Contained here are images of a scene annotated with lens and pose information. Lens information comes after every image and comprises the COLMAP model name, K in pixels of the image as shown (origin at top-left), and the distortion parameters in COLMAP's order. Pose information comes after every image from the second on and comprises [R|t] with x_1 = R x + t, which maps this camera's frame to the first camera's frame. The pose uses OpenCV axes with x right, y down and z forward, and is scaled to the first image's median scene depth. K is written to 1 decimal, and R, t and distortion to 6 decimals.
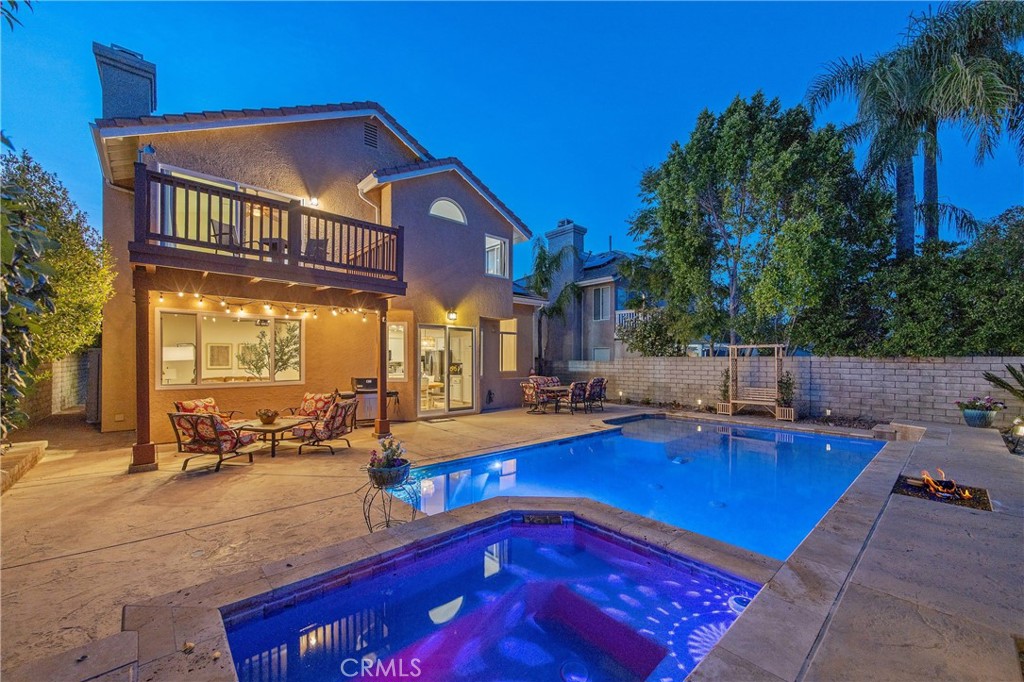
lens RADIAL K [[399.9, 0, 512.3], [0, 399.9, 355.7], [0, 0, 1]] dist [-0.000154, -0.000012]
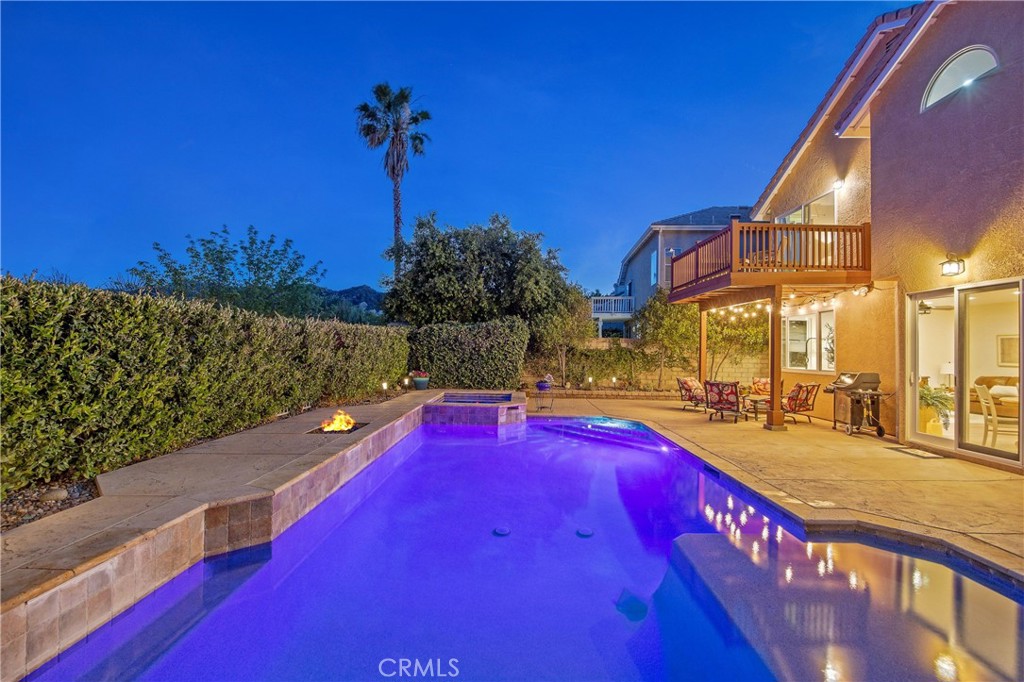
lens RADIAL K [[453.3, 0, 512.0], [0, 453.3, 341.0], [0, 0, 1]] dist [-0.008599, -0.000530]
pose [[-0.677944, -0.027925, -0.734583, 0.683010], [-0.016170, 0.999603, -0.023076, 0.021341], [0.734936, -0.003766, -0.678126, 0.963966]]
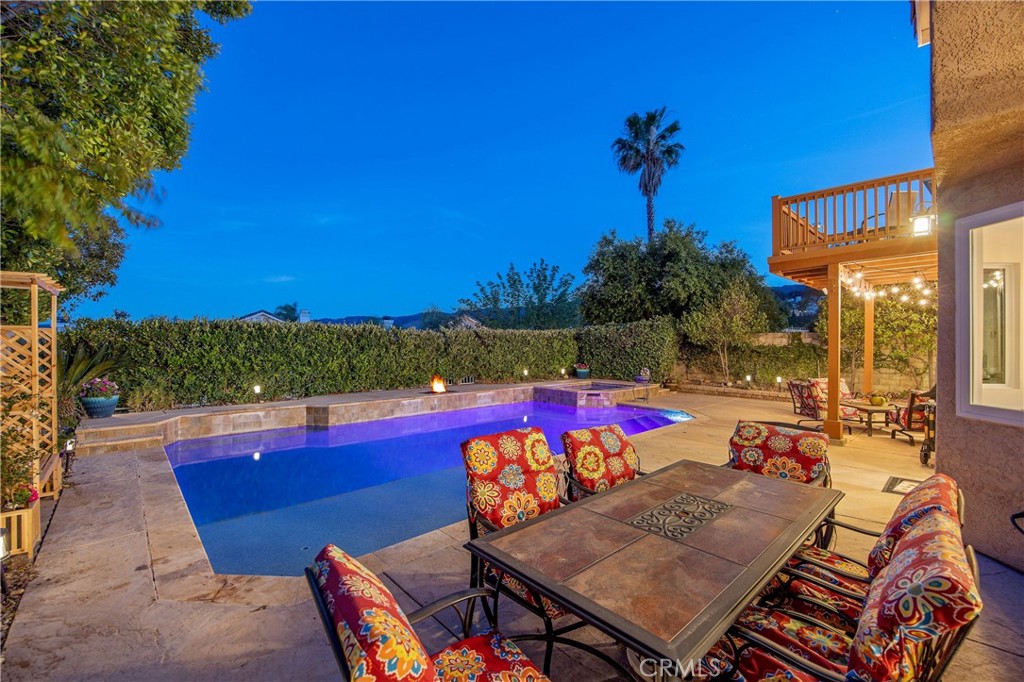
lens RADIAL K [[427.5, 0, 512.0], [0, 427.5, 341.0], [0, 0, 1]] dist [-0.017902, -0.000037]
pose [[-0.999898, -0.011558, -0.008430, 0.227925], [-0.011502, 0.999912, -0.006671, 0.013948], [0.008506, -0.006573, -0.999942, 1.375215]]
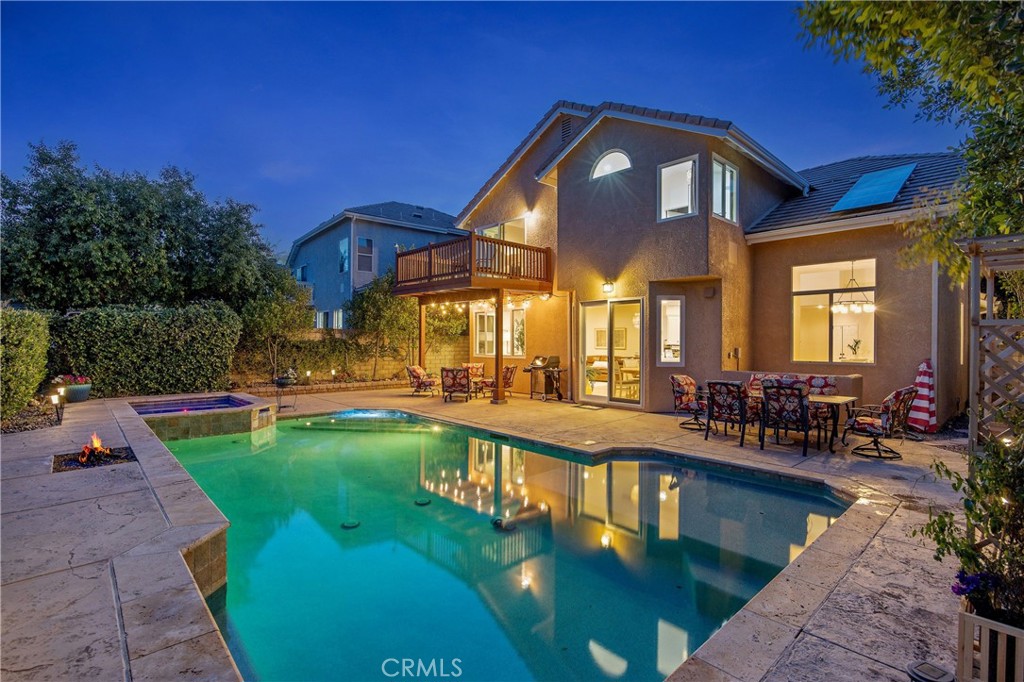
lens RADIAL K [[482.5, 0, 512.0], [0, 482.5, 341.0], [0, 0, 1]] dist [0.000525, -0.000436]
pose [[0.010746, -0.004359, -0.999933, 0.858494], [-0.001032, 0.999990, -0.004370, 0.017286], [0.999942, 0.001078, 0.010741, 0.778003]]
